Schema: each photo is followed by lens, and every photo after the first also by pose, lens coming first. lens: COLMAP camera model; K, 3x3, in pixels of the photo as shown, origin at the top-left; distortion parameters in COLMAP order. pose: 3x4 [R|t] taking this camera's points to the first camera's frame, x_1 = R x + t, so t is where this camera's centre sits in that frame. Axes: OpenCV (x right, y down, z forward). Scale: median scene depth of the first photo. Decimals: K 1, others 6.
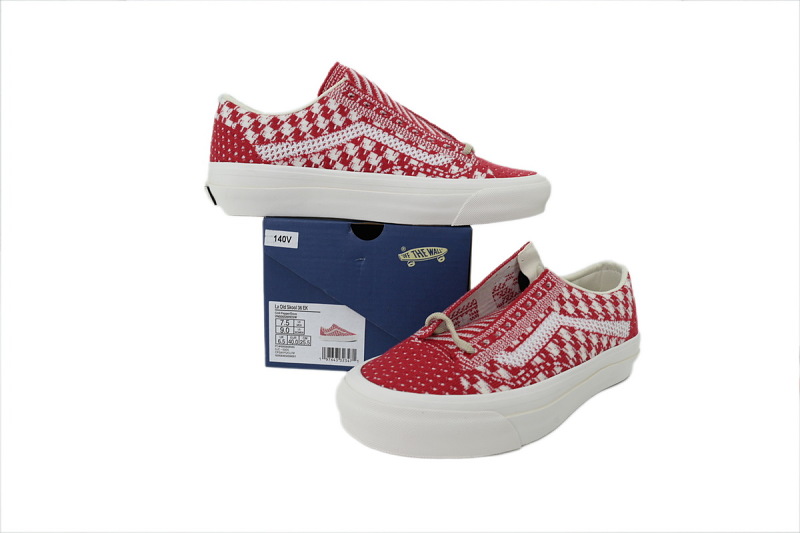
lens RADIAL K [[564.7, 0, 400.0], [0, 564.7, 266.5], [0, 0, 1]] dist [0.045819, -0.000034]
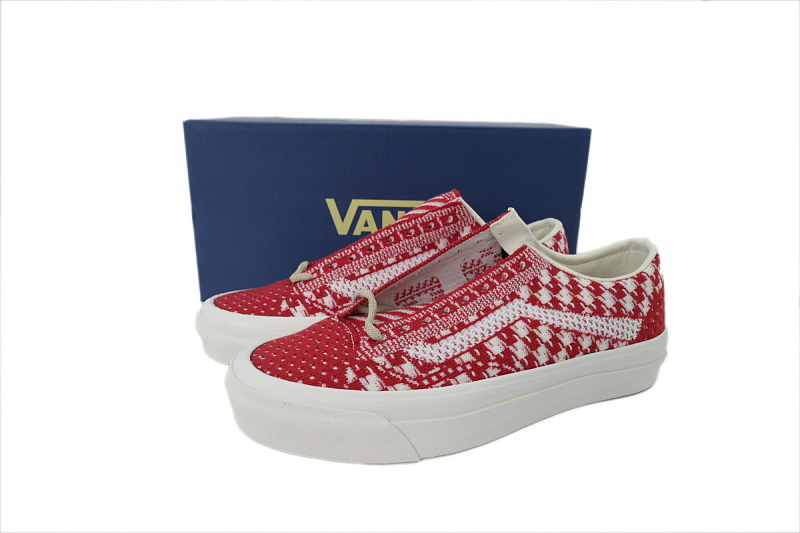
lens RADIAL K [[564.7, 0, 400.0], [0, 564.7, 266.5], [0, 0, 1]] dist [0.045819, -0.000034]
pose [[0.946447, 0.063641, -0.316524, 0.372605], [-0.044961, 0.996807, 0.065980, -0.010622], [0.319712, -0.048215, 0.946287, 0.204769]]
